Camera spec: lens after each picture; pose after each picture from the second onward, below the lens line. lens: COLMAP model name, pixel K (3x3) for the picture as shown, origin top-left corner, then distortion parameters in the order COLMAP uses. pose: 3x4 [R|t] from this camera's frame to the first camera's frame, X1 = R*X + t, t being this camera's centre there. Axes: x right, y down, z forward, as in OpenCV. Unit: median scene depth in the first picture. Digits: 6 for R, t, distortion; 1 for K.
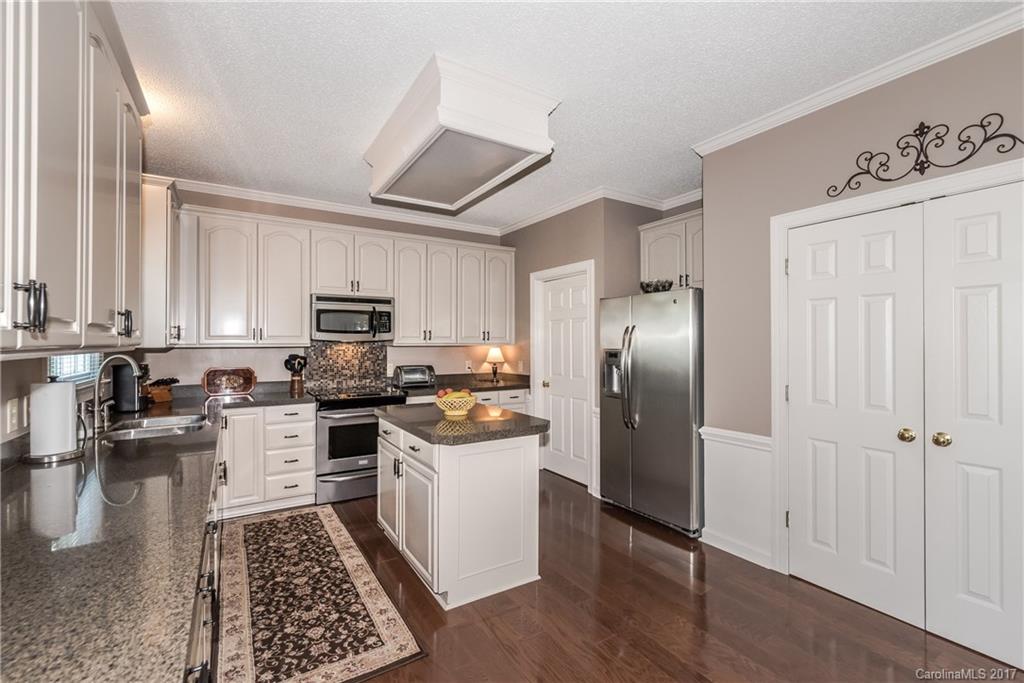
lens RADIAL K [[443.8, 0, 512.0], [0, 443.8, 341.5], [0, 0, 1]] dist [-0.000189, 0.000168]
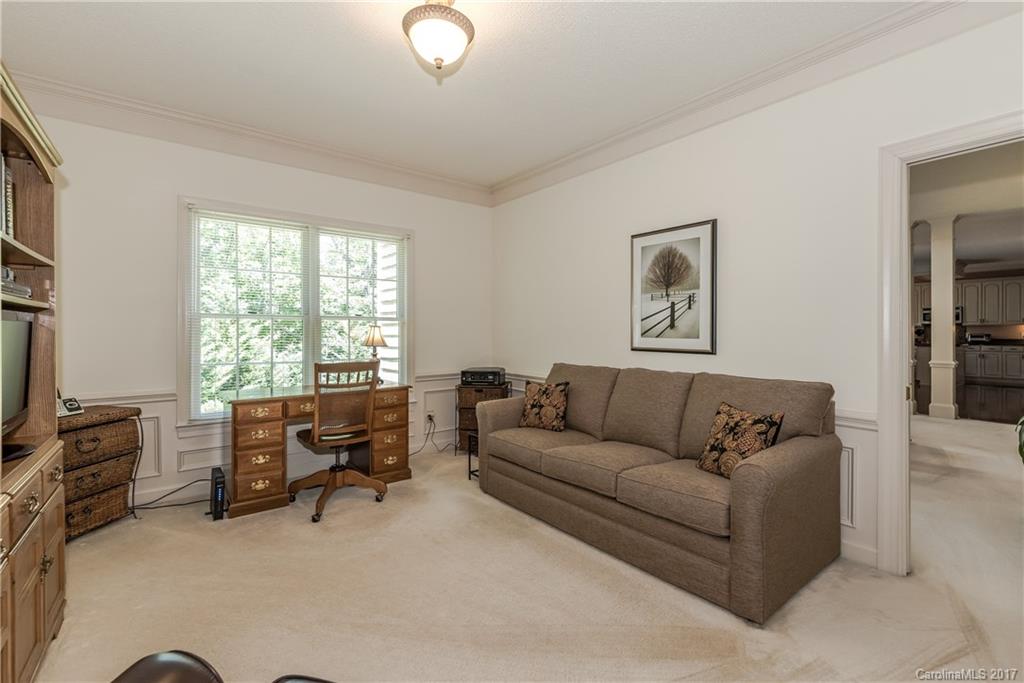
lens RADIAL K [[443.8, 0, 512.0], [0, 443.8, 341.5], [0, 0, 1]] dist [-0.000189, 0.000168]
pose [[0.098537, 0.016483, -0.994997, 2.114861], [0.007519, 0.999822, 0.017308, 0.039167], [0.995105, -0.009187, 0.098395, -1.907289]]
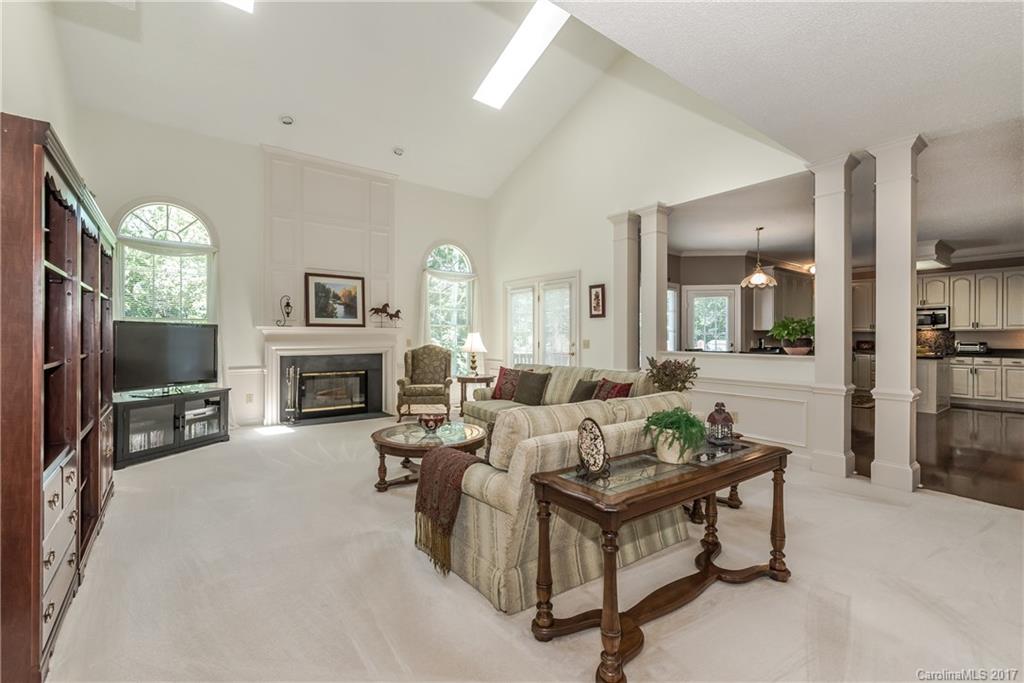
lens RADIAL K [[443.8, 0, 512.0], [0, 443.8, 341.5], [0, 0, 1]] dist [-0.000189, 0.000168]
pose [[0.094023, 0.002969, -0.995566, 1.561137], [0.001635, 0.999994, 0.003137, 0.048868], [0.995569, -0.001923, 0.094017, -1.135935]]
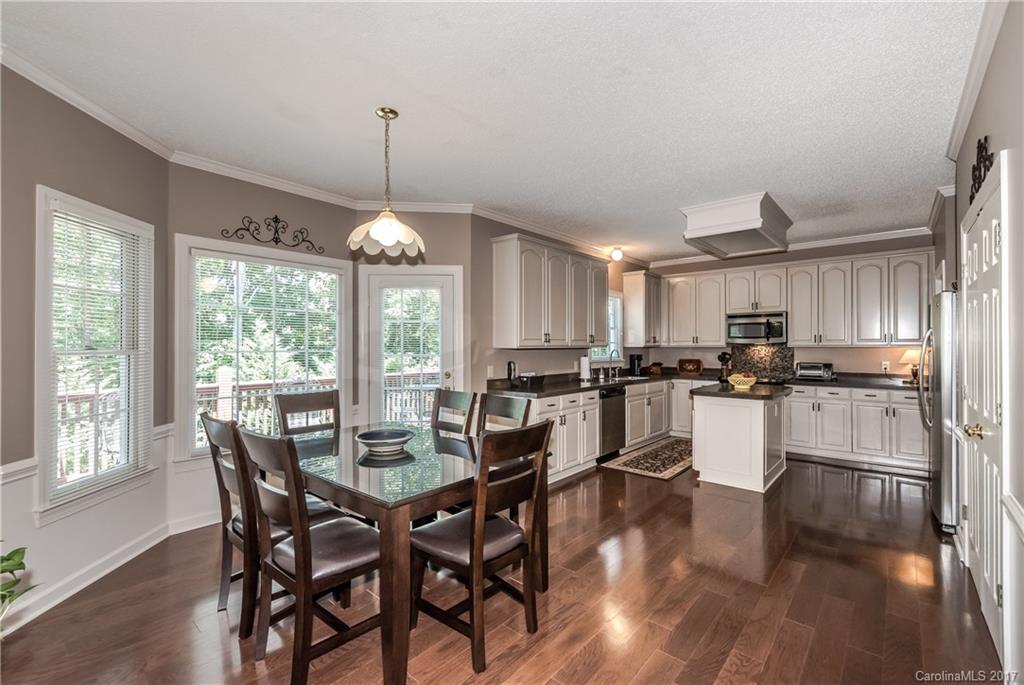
lens RADIAL K [[443.8, 0, 512.0], [0, 443.8, 342.5], [0, 0, 1]] dist [-0.000189, 0.000168]
pose [[0.298132, -0.006625, -0.954502, 0.814076], [0.003519, 0.999977, -0.005841, 0.000973], [0.954518, -0.001618, 0.298149, -0.207876]]
